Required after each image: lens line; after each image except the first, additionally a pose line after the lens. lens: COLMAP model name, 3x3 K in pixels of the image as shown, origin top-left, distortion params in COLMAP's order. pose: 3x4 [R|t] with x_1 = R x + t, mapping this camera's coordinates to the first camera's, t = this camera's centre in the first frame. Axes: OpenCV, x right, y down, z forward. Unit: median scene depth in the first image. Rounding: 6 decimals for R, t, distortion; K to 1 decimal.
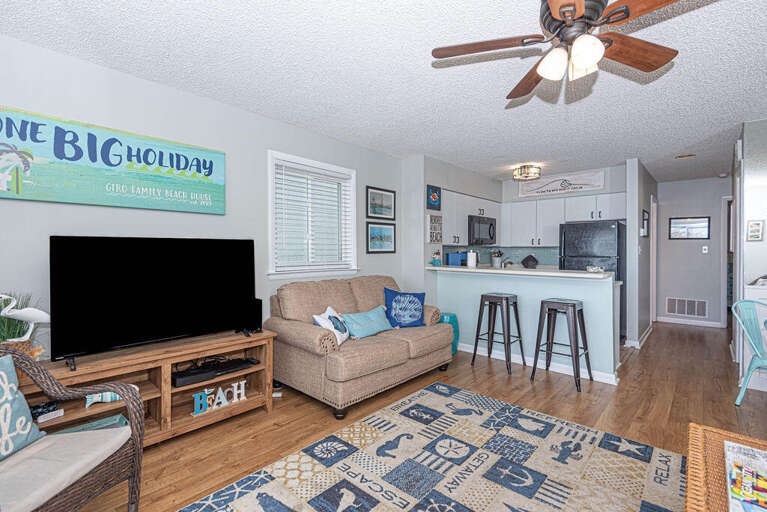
lens RADIAL K [[354.0, 0, 382.1], [0, 354.0, 253.2], [0, 0, 1]] dist [0.032245, -0.020410]
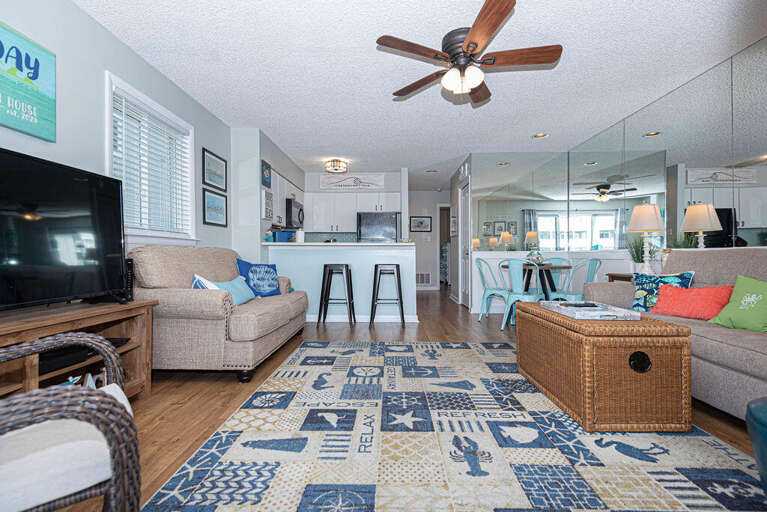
lens RADIAL K [[354.0, 0, 382.1], [0, 354.0, 253.2], [0, 0, 1]] dist [0.032245, -0.020410]
pose [[0.753660, 0.000476, 0.657264, -0.415705], [0.008710, 0.999905, -0.010712, 0.124210], [-0.657206, 0.013798, 0.753584, 0.047747]]
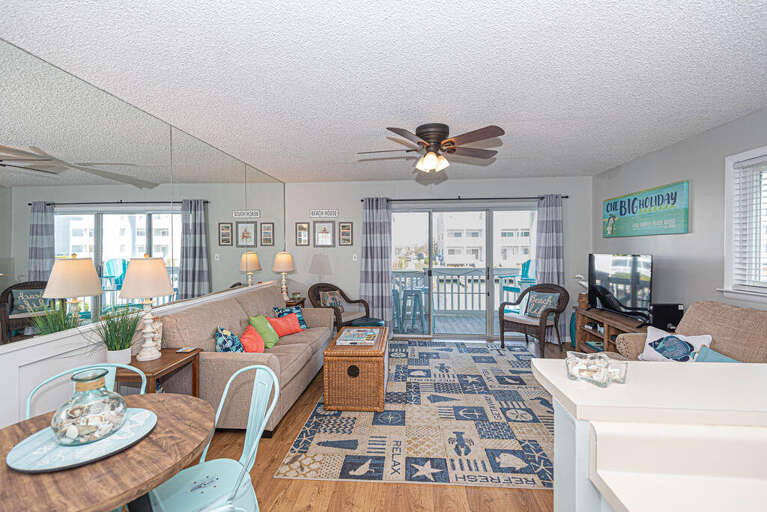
lens RADIAL K [[340.4, 0, 383.4], [0, 340.4, 248.2], [0, 0, 1]] dist [0.031424, -0.024776]
pose [[-0.791391, 0.001310, -0.611308, 1.041237], [-0.003070, 0.999977, 0.006116, -0.061750], [0.611302, 0.006717, -0.791369, 1.286689]]
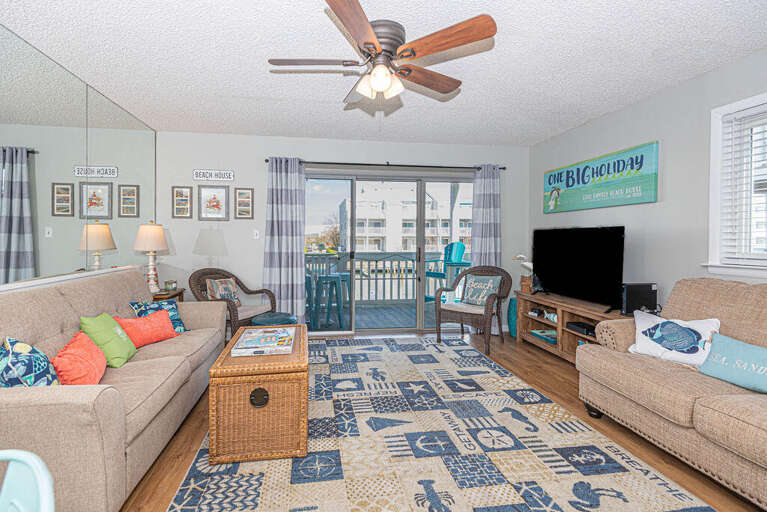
lens RADIAL K [[351.8, 0, 356.8], [0, 351.8, 238.6], [0, 0, 1]] dist [0.027560, -0.020088]
pose [[-0.647320, -0.004692, -0.762204, 0.886294], [-0.011883, 0.999922, 0.003936, 0.003982], [0.762126, 0.011605, -0.647325, 1.007200]]
